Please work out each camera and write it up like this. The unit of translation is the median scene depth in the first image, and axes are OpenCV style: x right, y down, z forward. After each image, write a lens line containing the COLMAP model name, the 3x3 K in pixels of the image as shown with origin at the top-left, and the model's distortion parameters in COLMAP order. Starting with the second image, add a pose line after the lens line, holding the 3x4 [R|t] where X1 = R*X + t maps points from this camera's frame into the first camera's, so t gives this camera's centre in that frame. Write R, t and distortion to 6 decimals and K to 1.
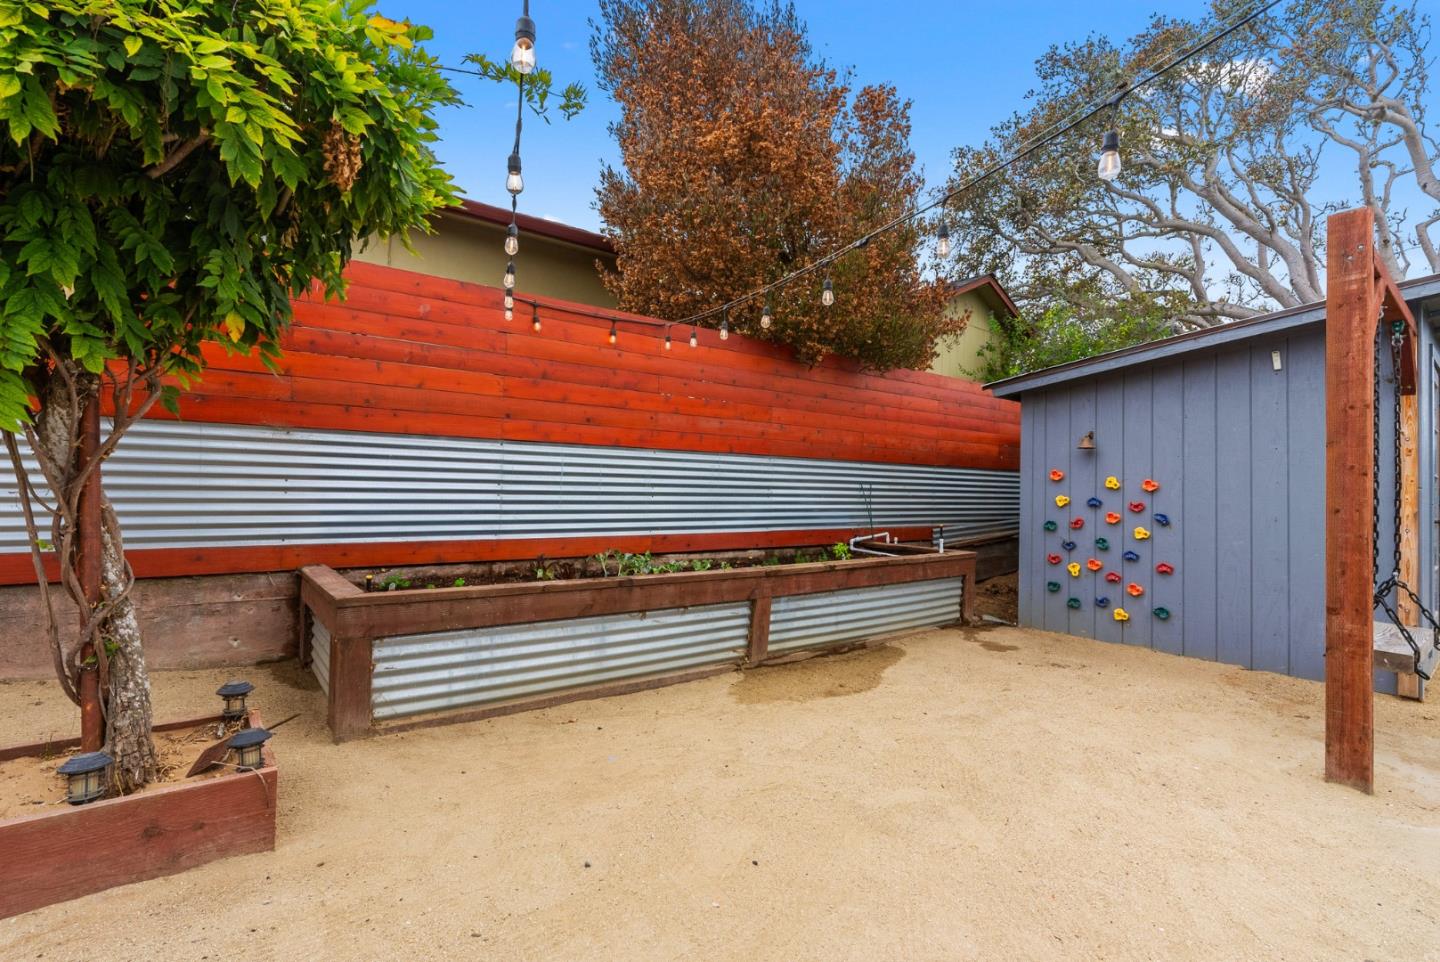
lens RADIAL K [[667.2, 0, 720.0], [0, 667.2, 481.0], [0, 0, 1]] dist [-0.017119, 0.000060]
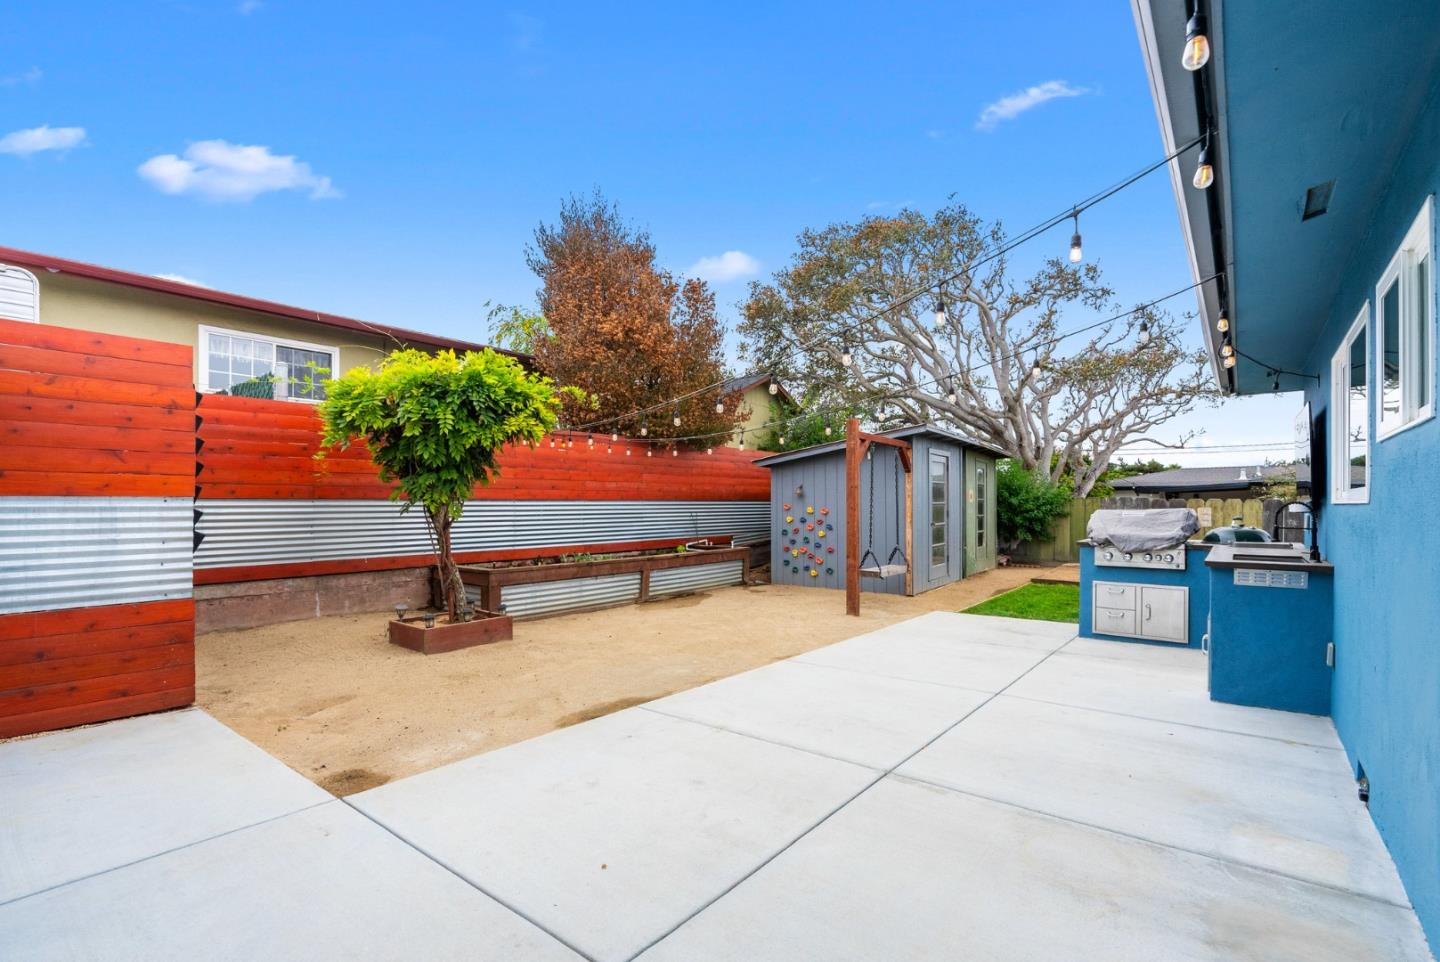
lens RADIAL K [[667.2, 0, 720.0], [0, 667.2, 481.0], [0, 0, 1]] dist [-0.017119, 0.000060]
pose [[0.971082, -0.020406, 0.237874, -0.172708], [0.026682, 0.999375, -0.023196, -0.046981], [-0.237252, 0.028872, 0.971019, -0.949324]]
